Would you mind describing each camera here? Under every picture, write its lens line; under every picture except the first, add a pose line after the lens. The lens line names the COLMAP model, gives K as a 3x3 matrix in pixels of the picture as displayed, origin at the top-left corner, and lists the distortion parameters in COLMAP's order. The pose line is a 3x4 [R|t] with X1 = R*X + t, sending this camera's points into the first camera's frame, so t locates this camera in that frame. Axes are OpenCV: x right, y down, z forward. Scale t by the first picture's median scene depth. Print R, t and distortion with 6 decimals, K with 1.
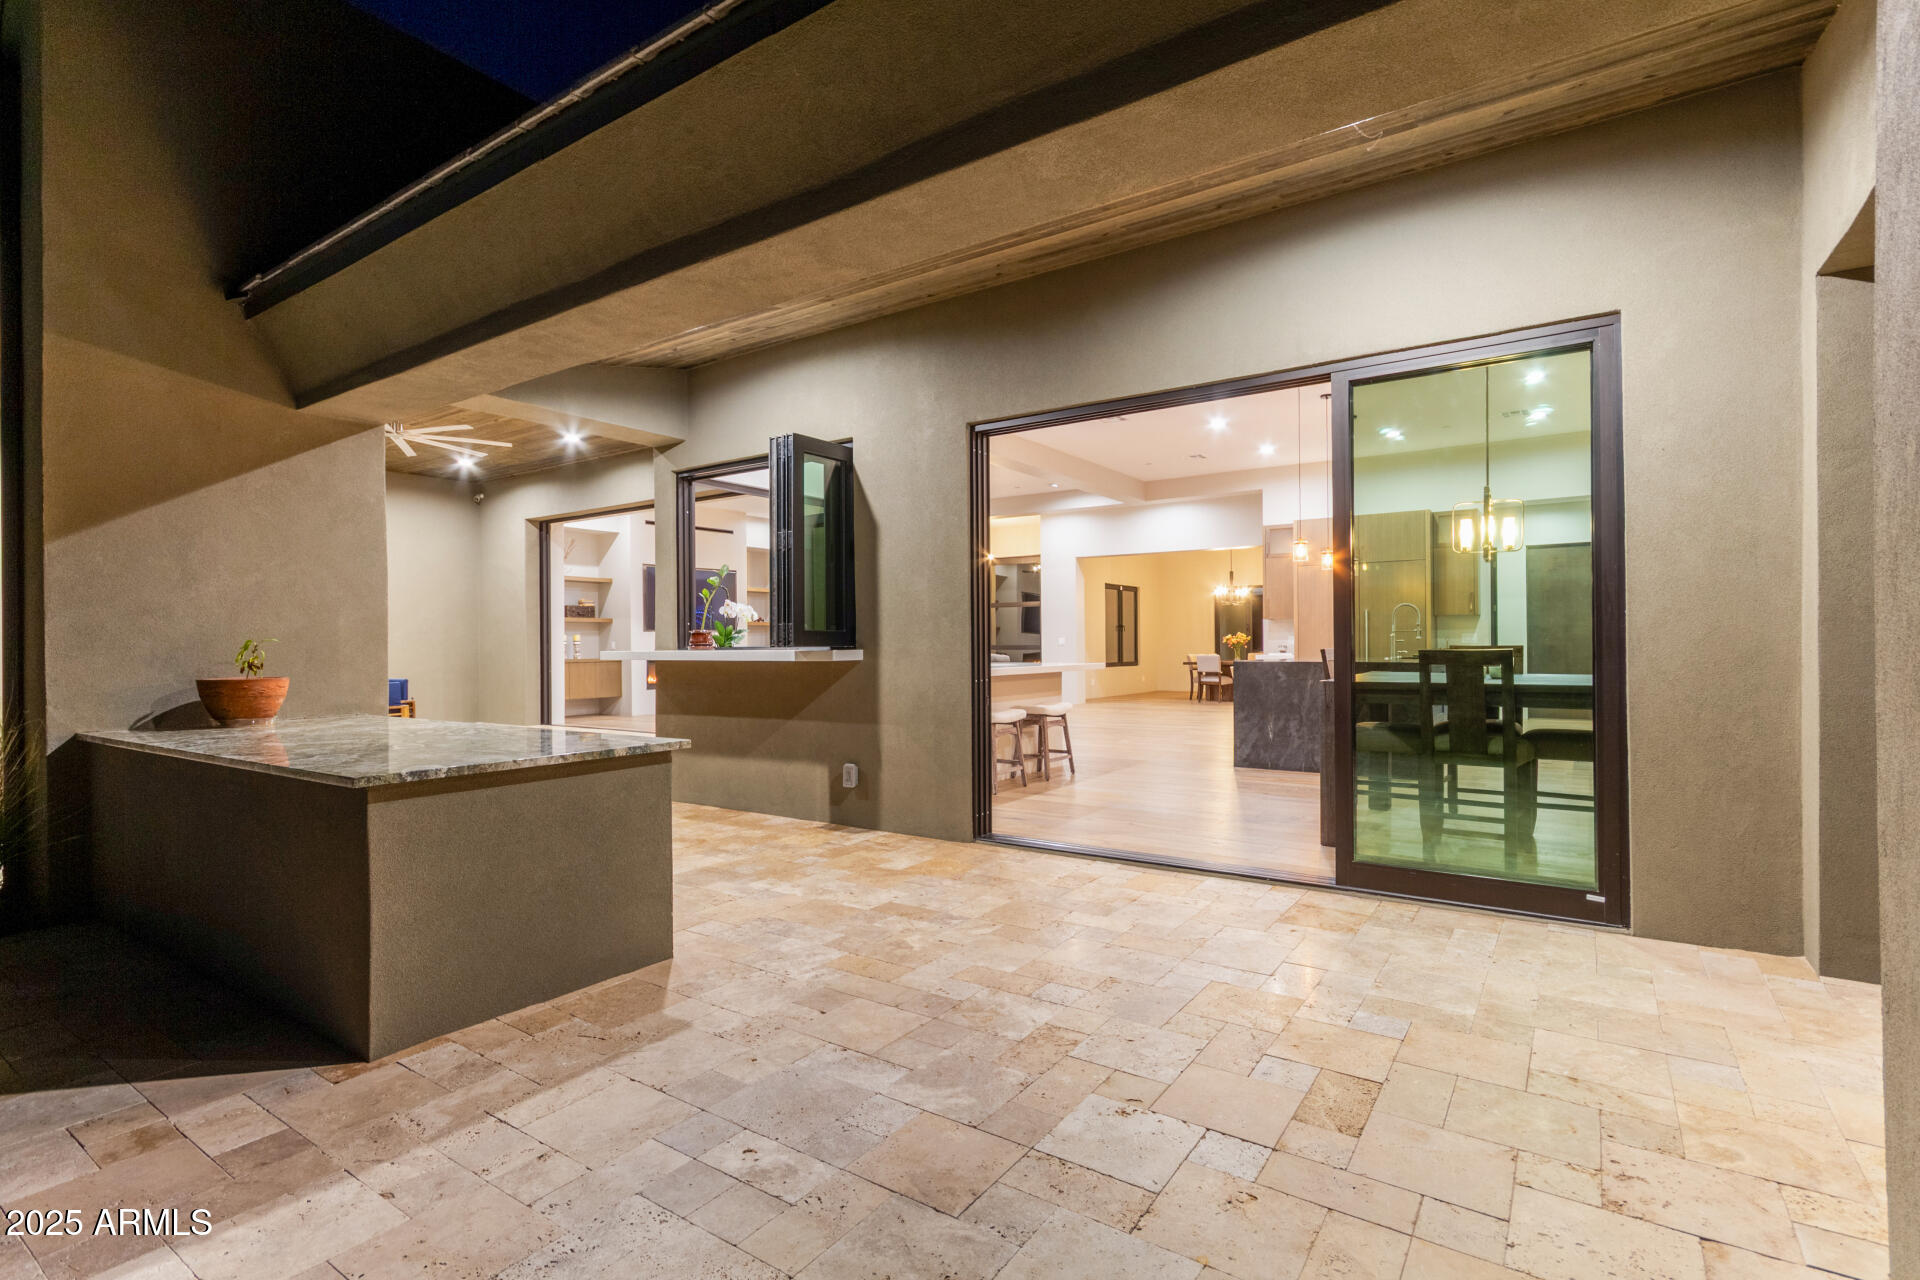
lens RADIAL K [[903.8, 0, 954.6], [0, 903.8, 645.0], [0, 0, 1]] dist [0.000807, 0.000333]
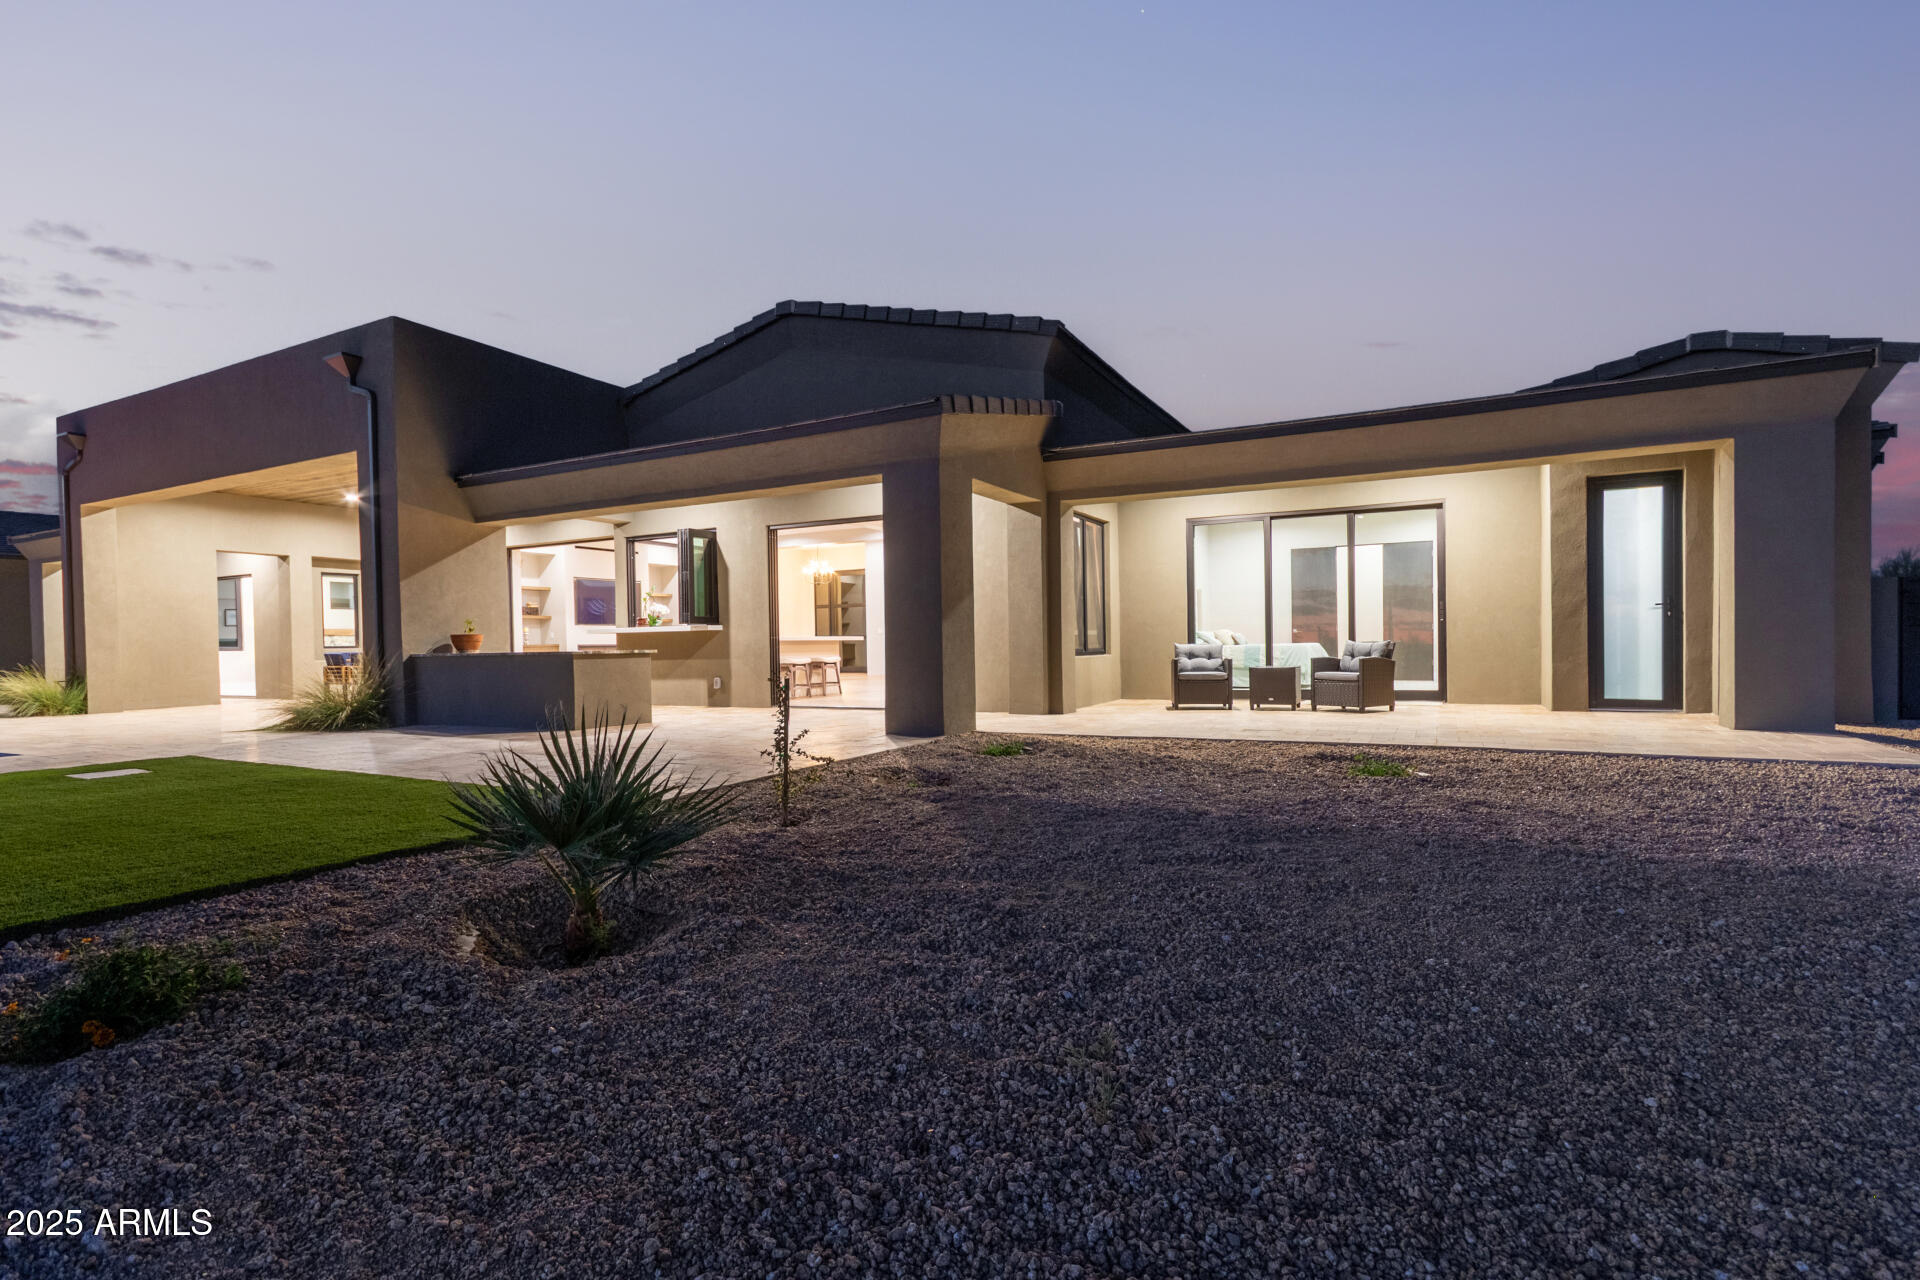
lens RADIAL K [[903.8, 0, 954.6], [0, 903.8, 645.0], [0, 0, 1]] dist [0.000807, 0.000333]
pose [[0.992843, -0.008041, 0.119154, 0.195188], [0.008226, 0.999966, -0.001065, 0.059318], [-0.119141, 0.002037, 0.992875, -1.238481]]
